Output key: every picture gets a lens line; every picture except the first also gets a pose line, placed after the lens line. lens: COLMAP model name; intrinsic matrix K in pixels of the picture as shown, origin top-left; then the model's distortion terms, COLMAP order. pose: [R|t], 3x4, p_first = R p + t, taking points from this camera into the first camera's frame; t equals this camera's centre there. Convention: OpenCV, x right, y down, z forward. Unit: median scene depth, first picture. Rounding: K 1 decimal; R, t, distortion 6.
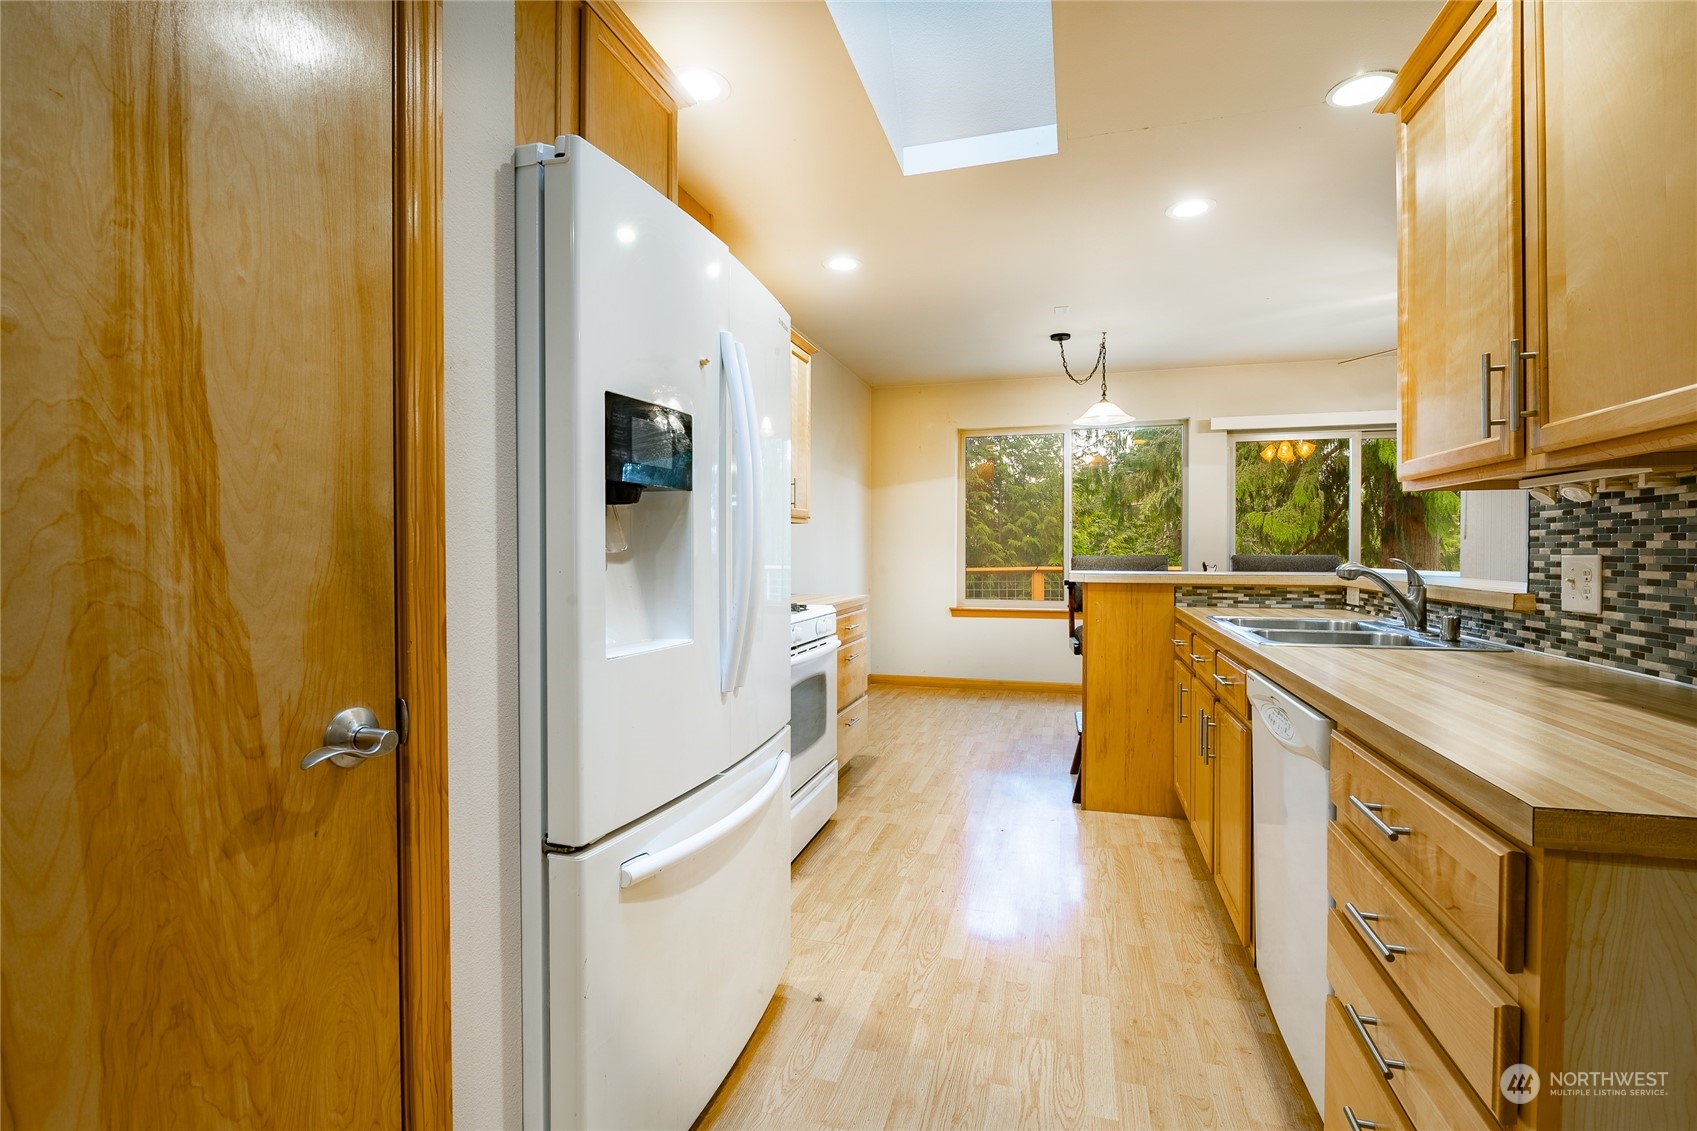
lens RADIAL K [[756.1, 0, 851.2], [0, 756.1, 559.4], [0, 0, 1]] dist [-0.003754, -0.002619]
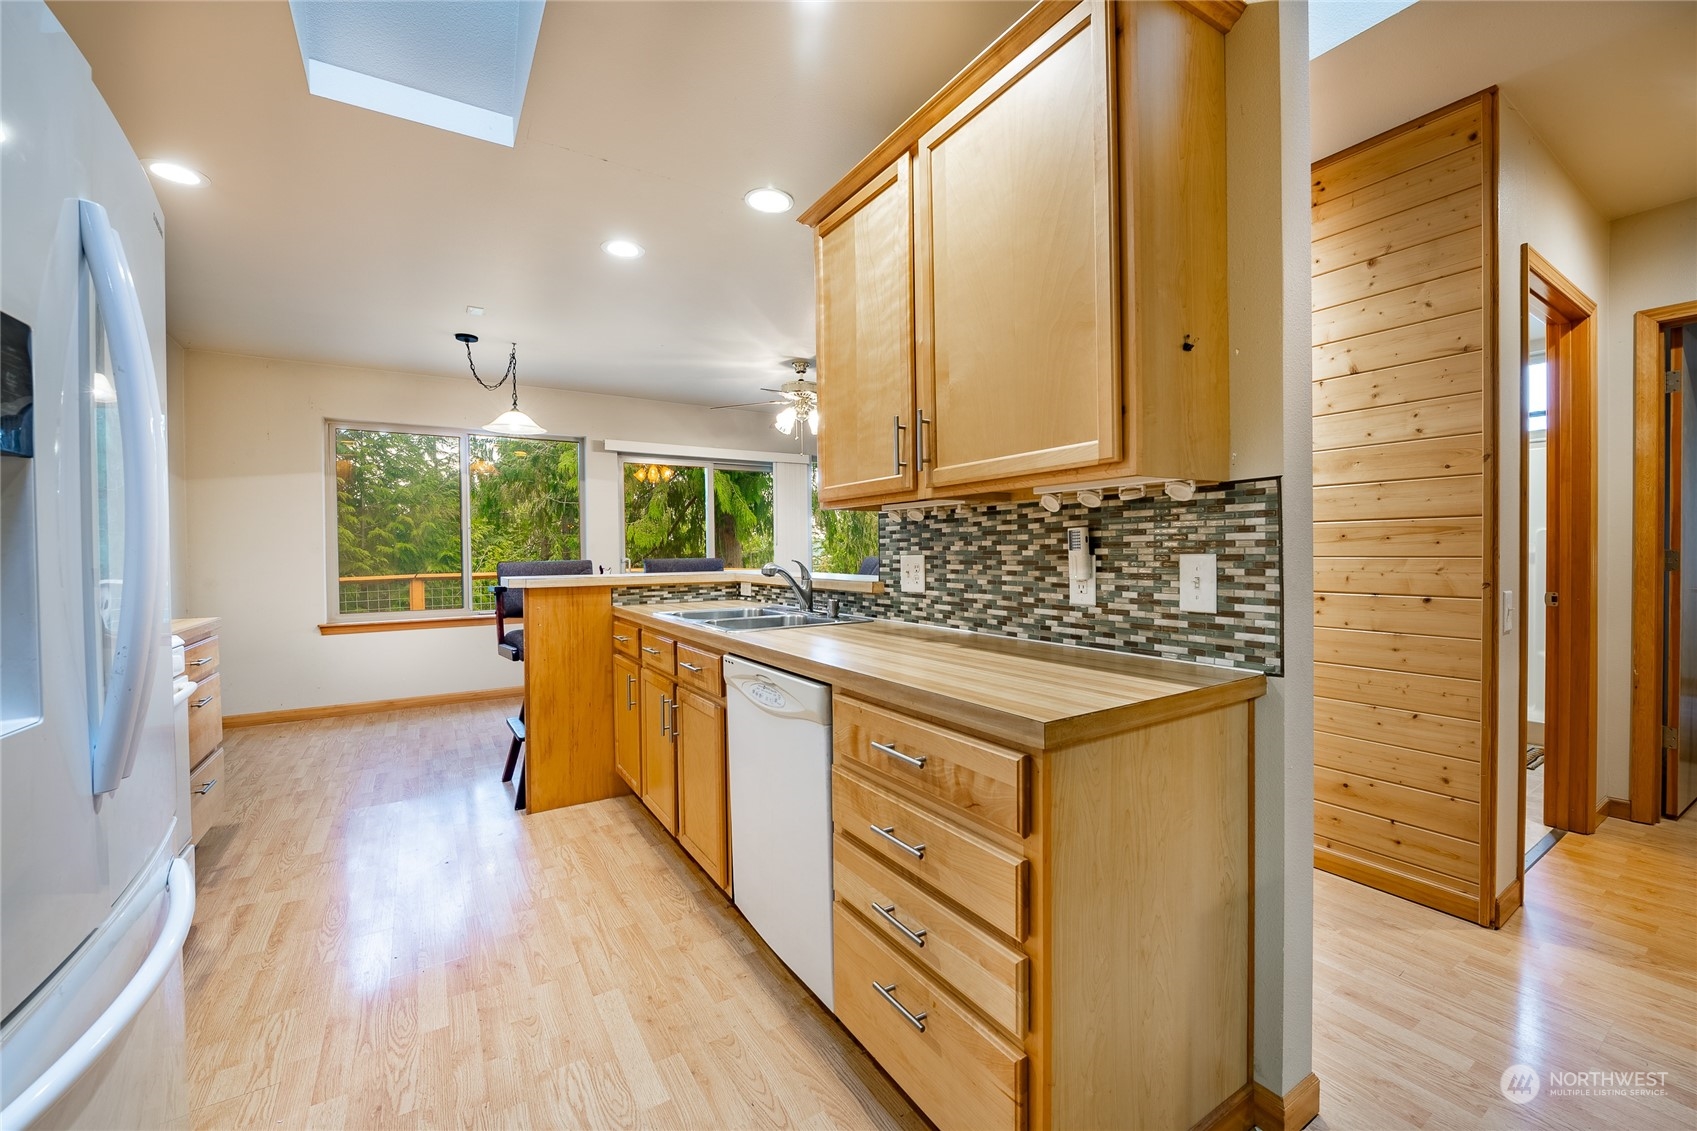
lens RADIAL K [[674.2, 0, 848.6], [0, 674.2, 562.1], [0, 0, 1]] dist [-0.008316, -0.001643]
pose [[0.662700, -0.017585, 0.748679, -0.096257], [0.019359, 0.999792, 0.006347, -0.001797], [-0.748635, 0.010288, 0.662903, 0.110310]]
